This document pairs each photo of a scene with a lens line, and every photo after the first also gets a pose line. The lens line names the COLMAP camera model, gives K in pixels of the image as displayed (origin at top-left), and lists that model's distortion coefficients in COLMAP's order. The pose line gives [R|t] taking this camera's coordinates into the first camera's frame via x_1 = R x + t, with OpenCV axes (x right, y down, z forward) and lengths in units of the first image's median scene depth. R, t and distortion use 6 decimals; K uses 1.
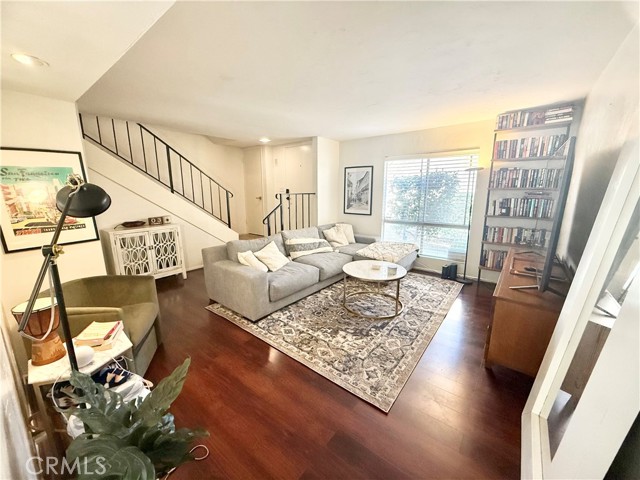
lens RADIAL K [[252.1, 0, 321.8], [0, 252.1, 241.1], [0, 0, 1]] dist [-0.003537, -0.000105]
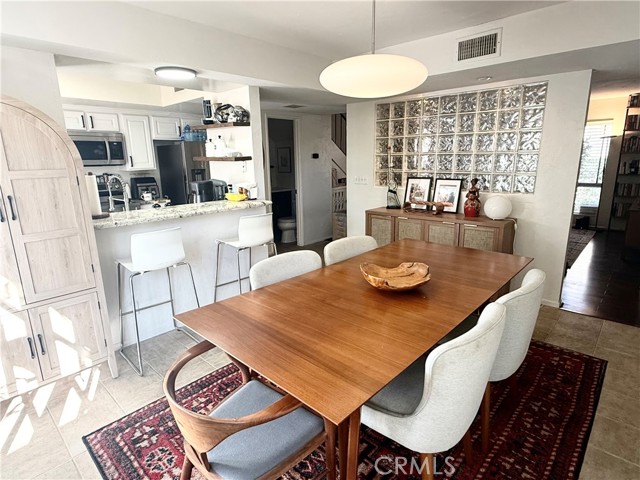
lens RADIAL K [[367.2, 0, 316.8], [0, 367.2, 238.0], [0, 0, 1]] dist [0.004826, 0.001059]
pose [[0.995752, 0.009400, -0.091592, -0.674028], [-0.007131, 0.999660, 0.025068, 0.181434], [0.091797, -0.024309, 0.995481, -0.983134]]
